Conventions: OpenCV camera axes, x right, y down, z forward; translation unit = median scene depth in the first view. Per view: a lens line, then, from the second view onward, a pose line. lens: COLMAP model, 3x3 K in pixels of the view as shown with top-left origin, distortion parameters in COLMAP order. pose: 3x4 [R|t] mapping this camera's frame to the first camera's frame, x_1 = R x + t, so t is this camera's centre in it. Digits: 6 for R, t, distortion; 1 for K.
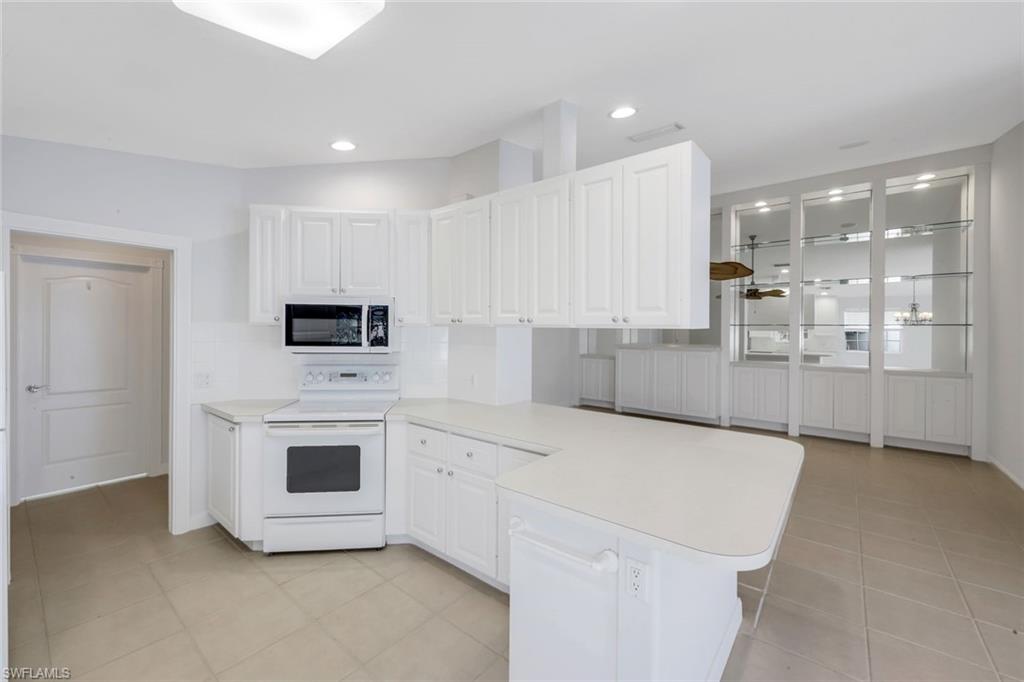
lens RADIAL K [[416.3, 0, 509.1], [0, 416.3, 334.4], [0, 0, 1]] dist [-0.001503, -0.000069]
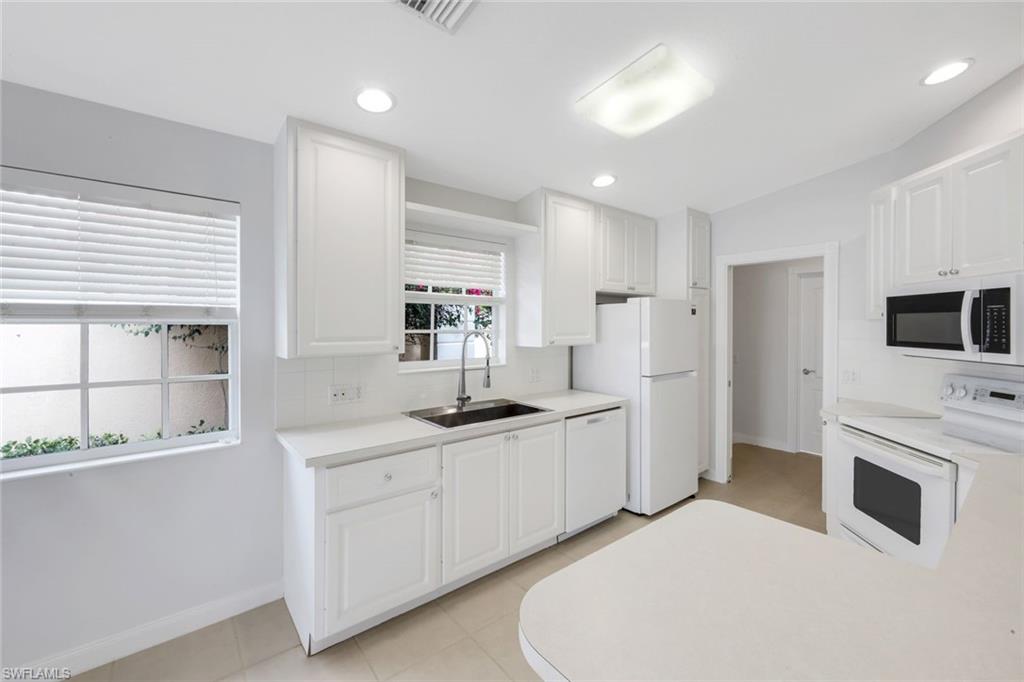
lens RADIAL K [[424.1, 0, 511.3], [0, 424.1, 323.2], [0, 0, 1]] dist [0.000446, 0.000094]
pose [[-0.204896, -0.011231, -0.978719, 0.472962], [-0.014784, 0.999856, -0.008378, 0.000115], [0.978672, 0.012752, -0.205032, 0.409598]]
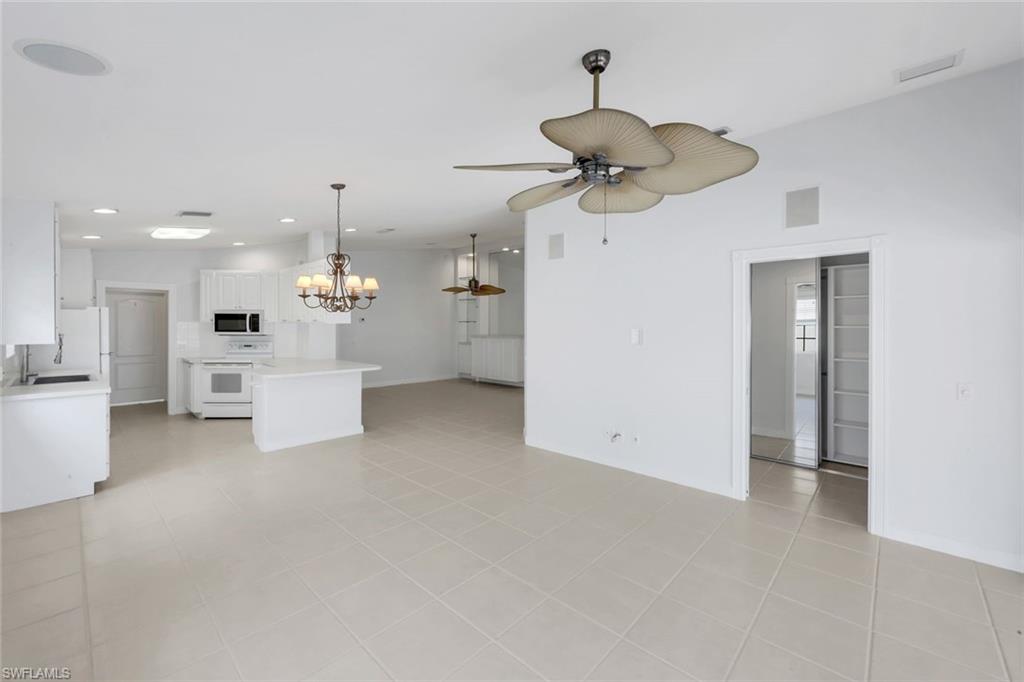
lens RADIAL K [[411.4, 0, 511.3], [0, 411.4, 330.9], [0, 0, 1]] dist [-0.002263, -0.000173]
pose [[0.997860, -0.003902, -0.065264, 1.214139], [0.004045, 0.999990, 0.002056, 0.024067], [0.065256, -0.002316, 0.997866, -1.126649]]
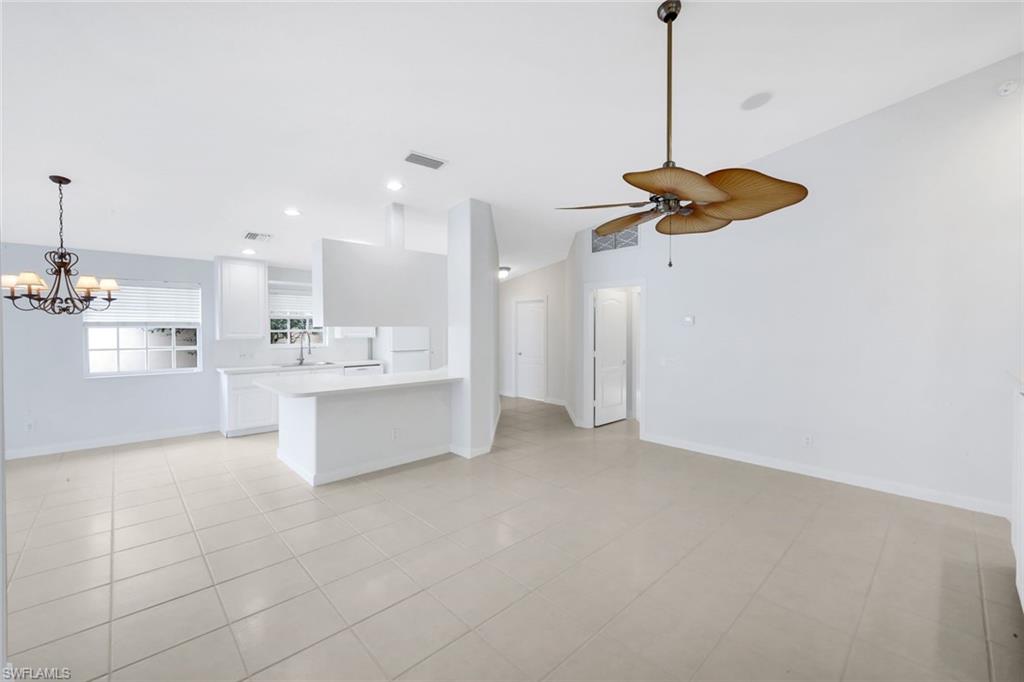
lens RADIAL K [[416.3, 0, 509.1], [0, 416.3, 334.4], [0, 0, 1]] dist [-0.001503, -0.000069]
pose [[-0.131267, 0.006221, -0.991328, 1.611751], [-0.013136, 0.999882, 0.008014, -0.002243], [0.991260, 0.014074, -0.131170, 1.502743]]
